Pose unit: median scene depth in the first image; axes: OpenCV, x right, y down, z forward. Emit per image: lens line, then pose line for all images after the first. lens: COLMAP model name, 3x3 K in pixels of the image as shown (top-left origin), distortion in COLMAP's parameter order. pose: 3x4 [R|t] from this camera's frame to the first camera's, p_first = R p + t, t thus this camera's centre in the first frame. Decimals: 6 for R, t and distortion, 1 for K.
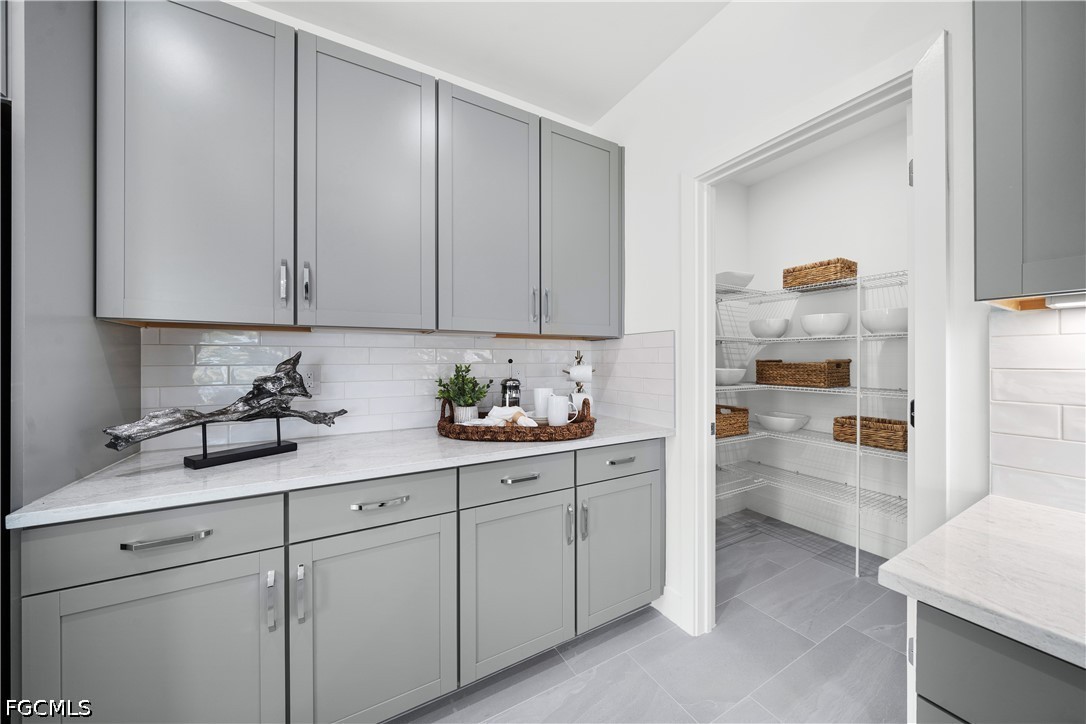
lens RADIAL K [[376.5, 0, 540.2], [0, 376.5, 362.0], [0, 0, 1]] dist [-0.002392, -0.000363]
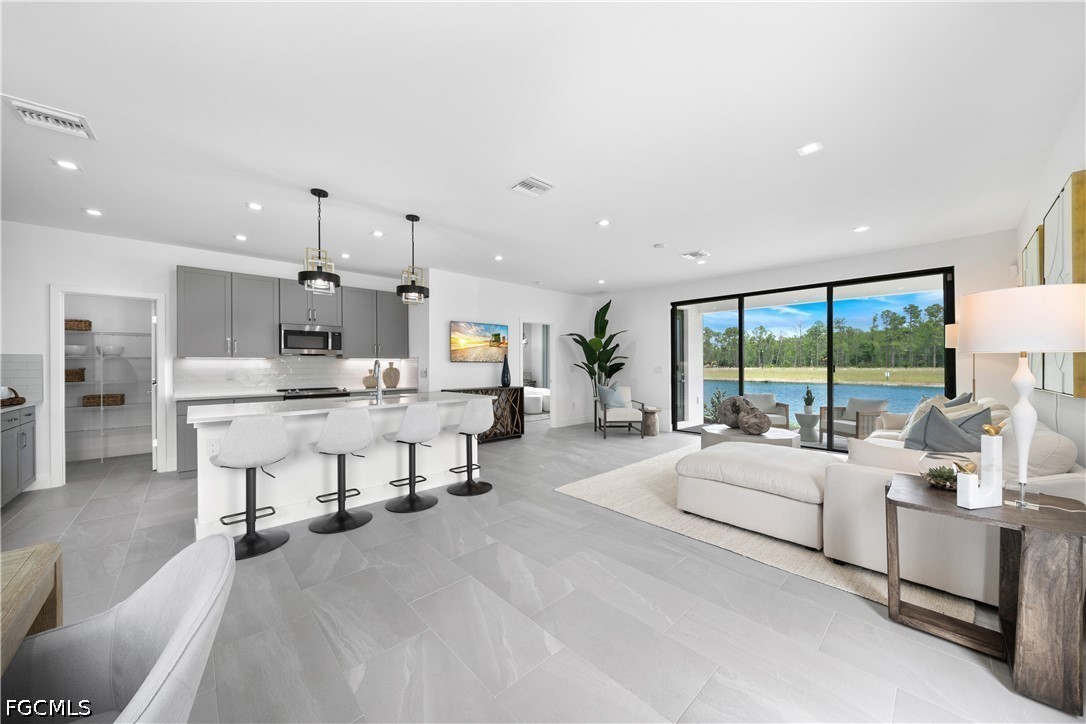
lens RADIAL K [[376.5, 0, 544.0], [0, 376.5, 362.6], [0, 0, 1]] dist [-0.002392, -0.000363]
pose [[-0.222428, -0.004942, 0.974937, -1.827372], [0.009270, 0.999931, 0.007184, -0.027923], [-0.974905, 0.010636, -0.222367, -1.029024]]
